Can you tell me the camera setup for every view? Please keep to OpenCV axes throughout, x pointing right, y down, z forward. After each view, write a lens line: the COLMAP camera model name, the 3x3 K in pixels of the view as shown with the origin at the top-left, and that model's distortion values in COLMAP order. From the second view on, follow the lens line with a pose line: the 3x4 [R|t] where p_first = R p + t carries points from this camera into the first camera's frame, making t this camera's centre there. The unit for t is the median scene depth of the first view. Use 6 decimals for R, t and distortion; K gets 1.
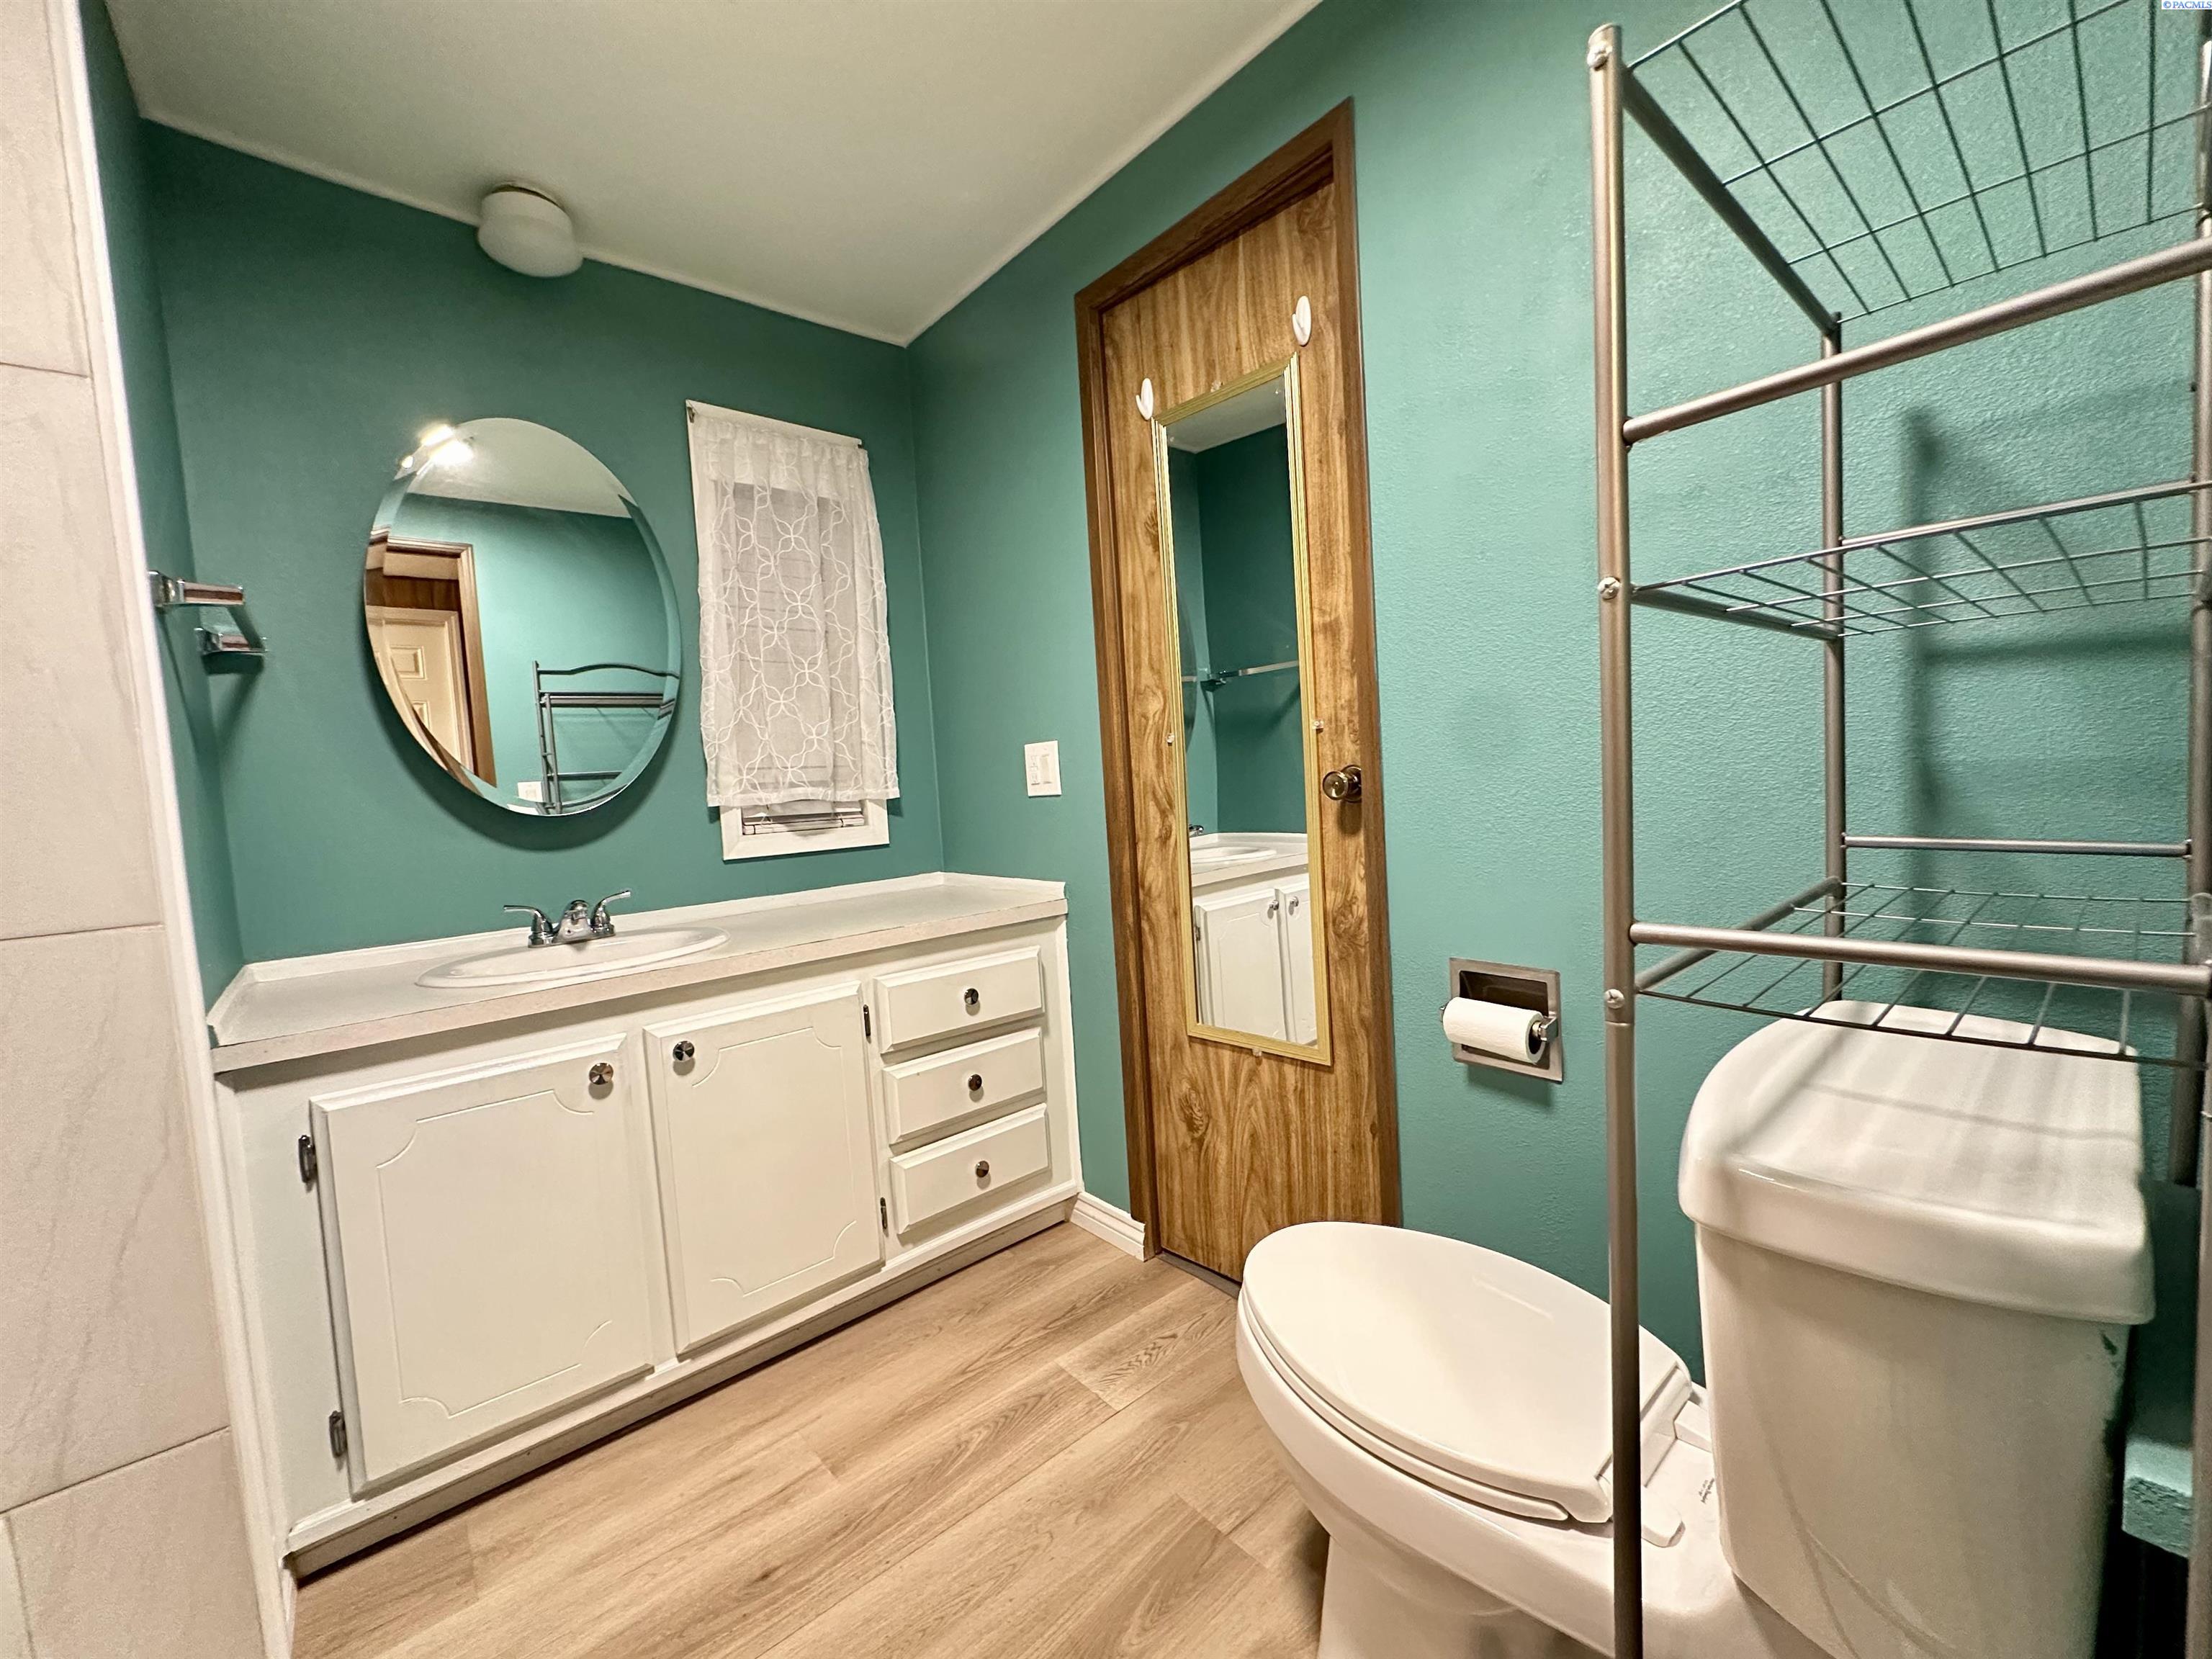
lens RADIAL K [[887.7, 0, 1102.8], [0, 887.7, 821.9], [0, 0, 1]] dist [-0.002581, 0.000031]
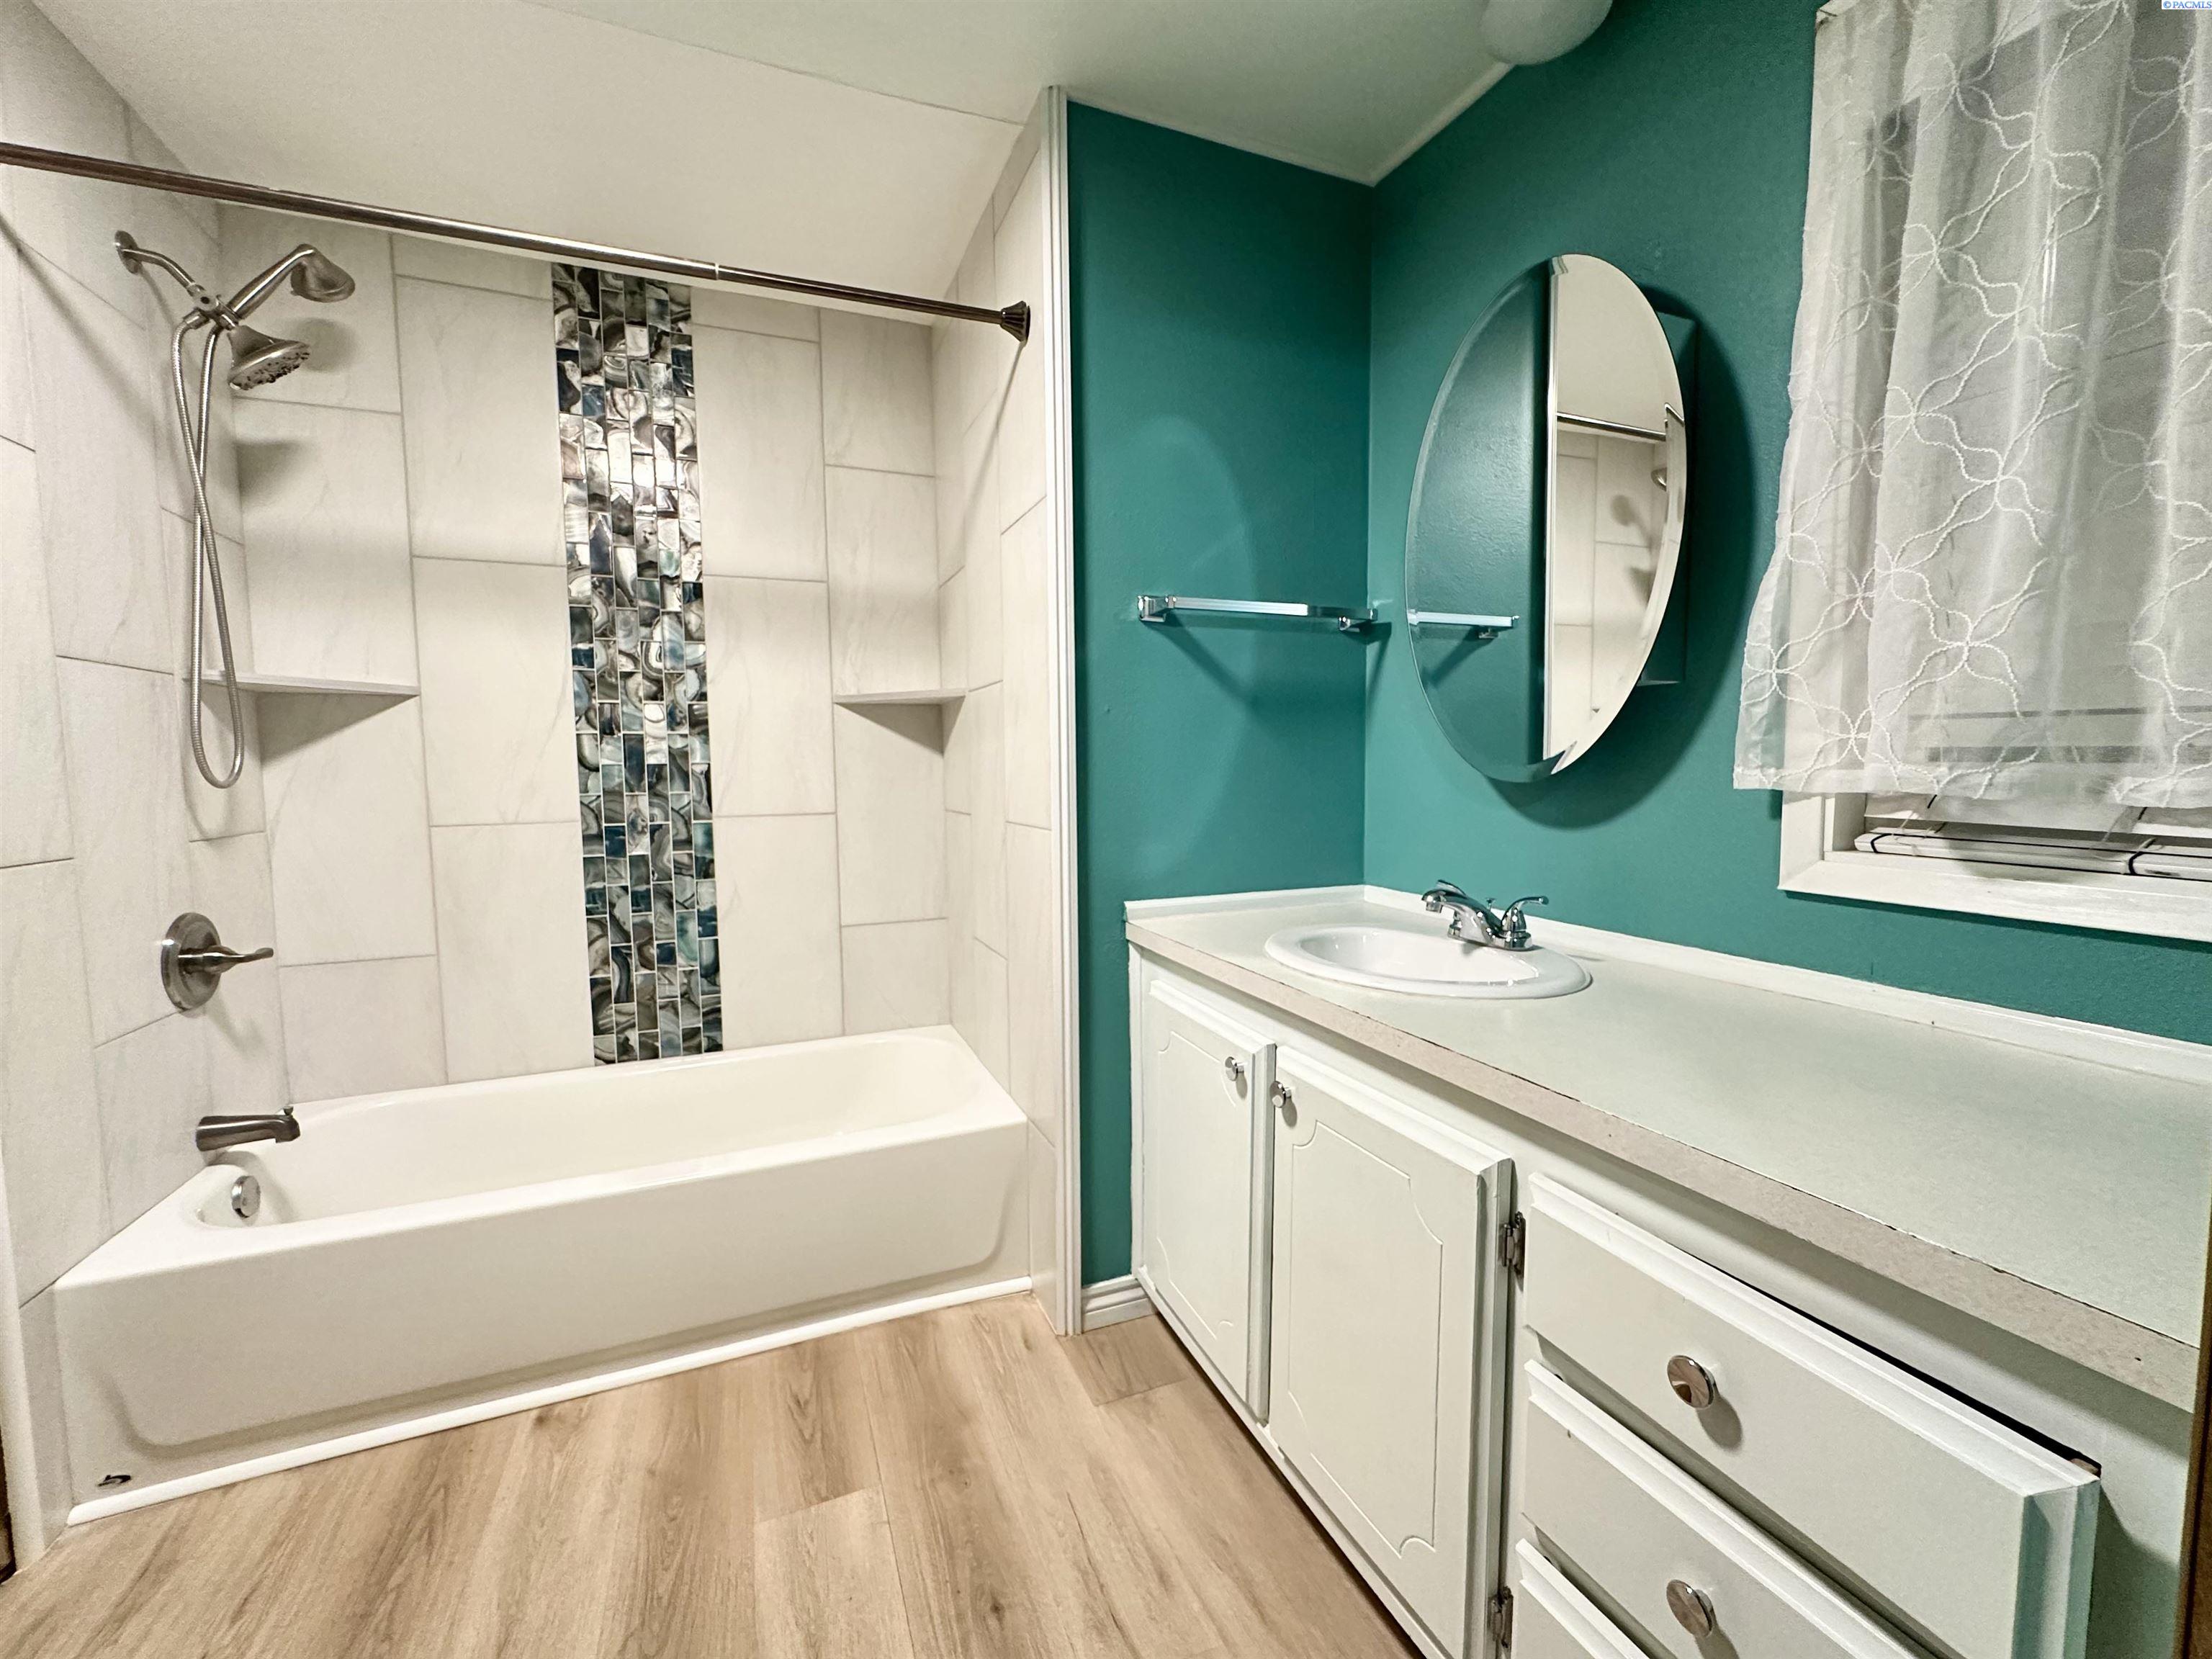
lens RADIAL K [[887.7, 0, 1102.8], [0, 887.7, 821.9], [0, 0, 1]] dist [-0.002581, 0.000031]
pose [[-0.315373, 0.130317, -0.939977, 0.232909], [-0.037835, 0.988012, 0.149670, -0.070367], [0.948213, 0.082766, -0.306662, 0.884628]]
